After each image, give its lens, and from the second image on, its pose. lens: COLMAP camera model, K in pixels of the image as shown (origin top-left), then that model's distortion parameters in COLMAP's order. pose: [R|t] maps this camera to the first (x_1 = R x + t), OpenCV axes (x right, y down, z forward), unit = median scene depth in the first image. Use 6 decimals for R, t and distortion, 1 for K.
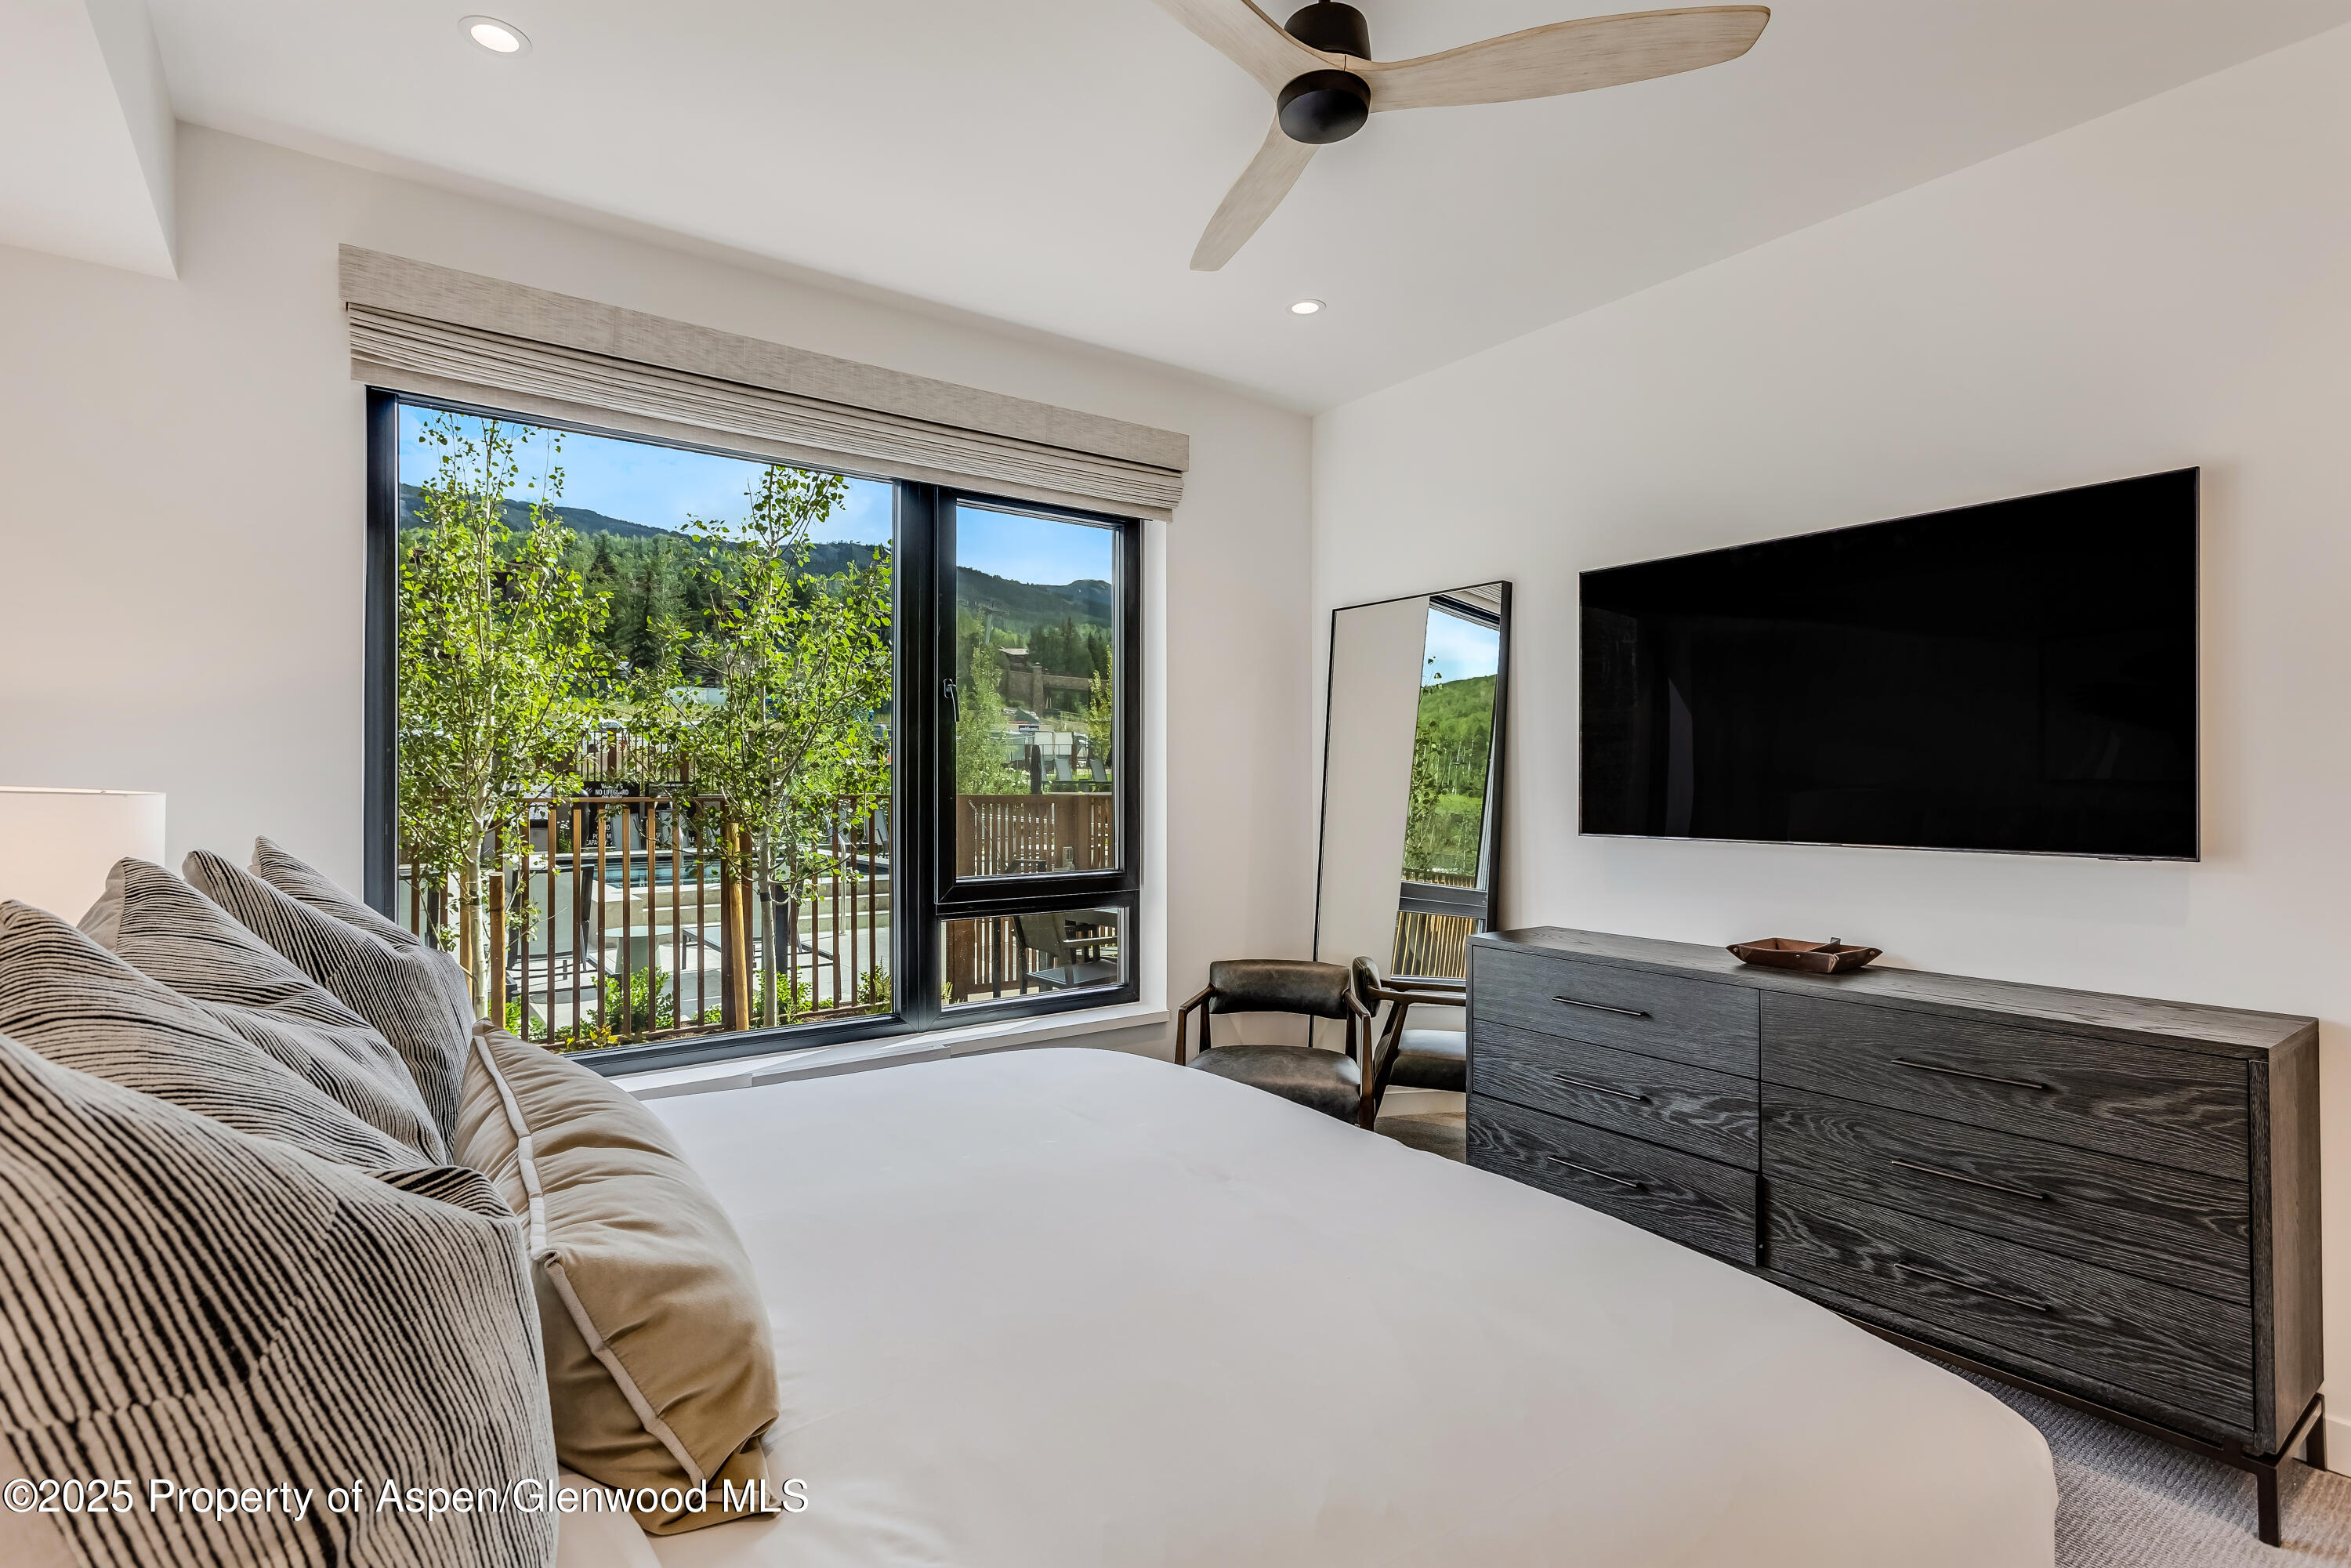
lens RADIAL K [[1136.0, 0, 1180.9], [0, 1136.0, 785.7], [0, 0, 1]] dist [-0.000411, 0.002524]
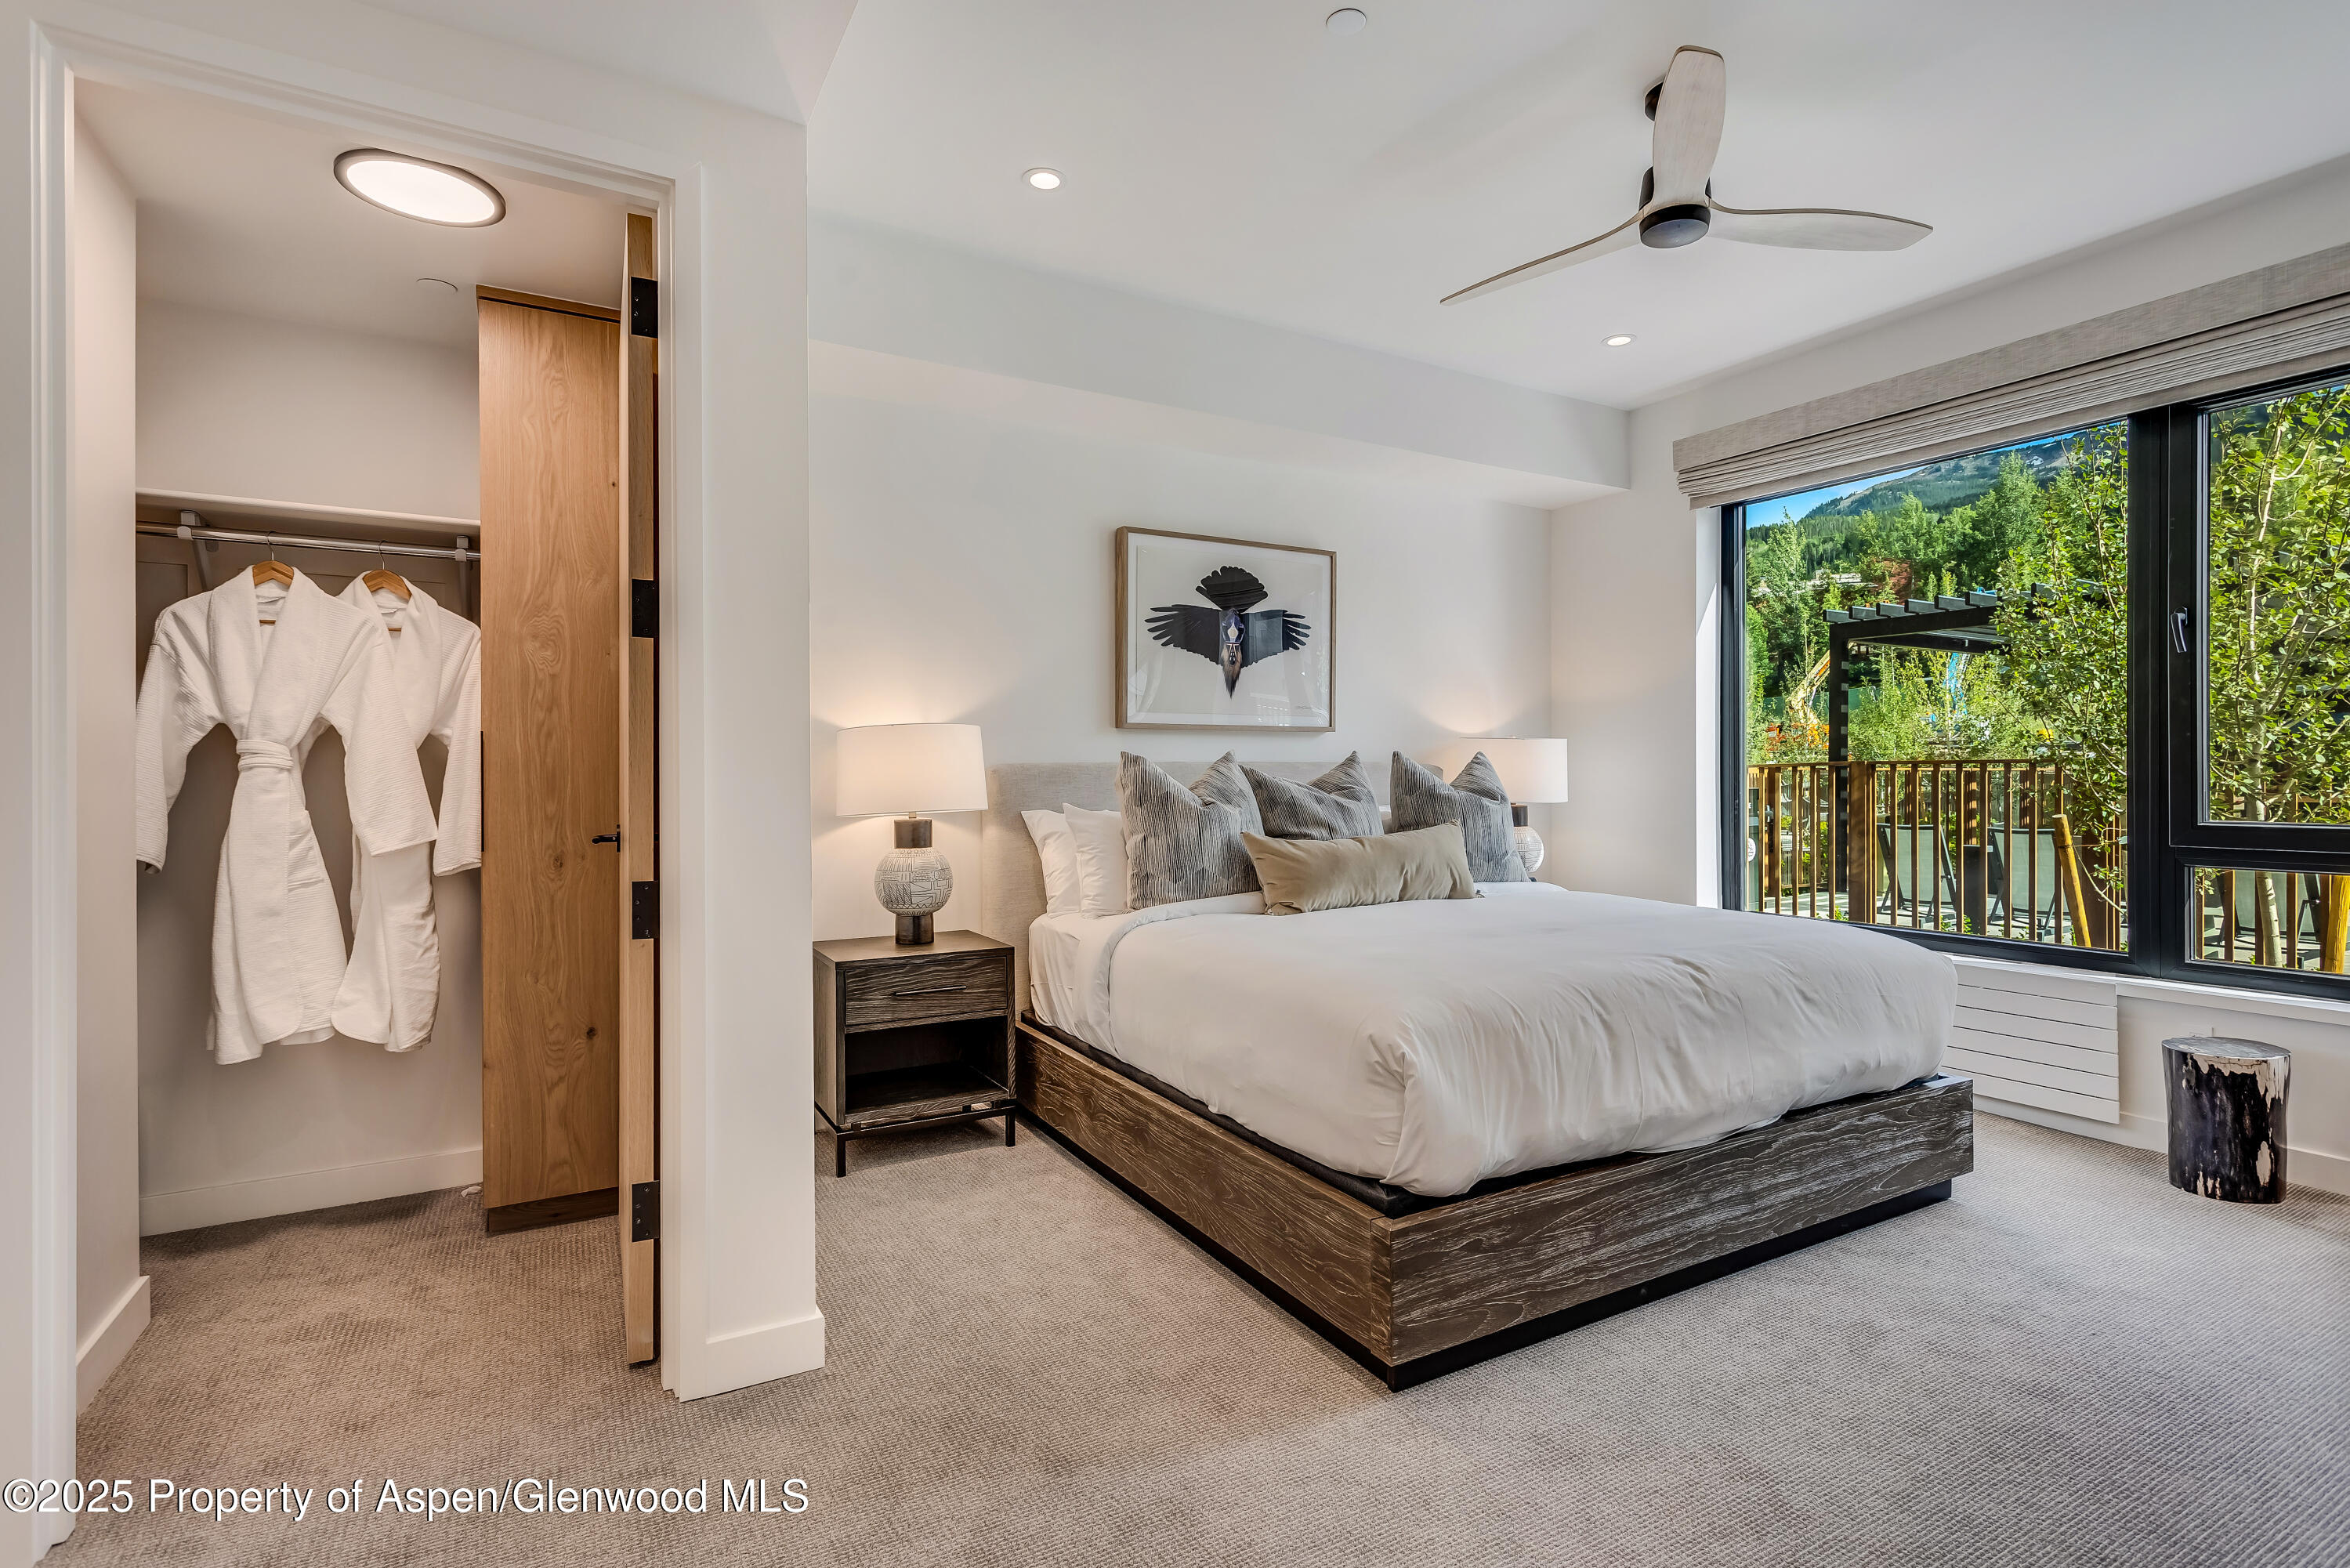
lens RADIAL K [[1135.6, 0, 1179.6], [0, 1135.6, 776.3], [0, 0, 1]] dist [-0.000411, 0.002524]
pose [[-0.104972, 0.002315, -0.994472, 0.851719], [0.009941, 0.999950, 0.001279, 0.038256], [0.994425, -0.009752, -0.104990, 0.287050]]
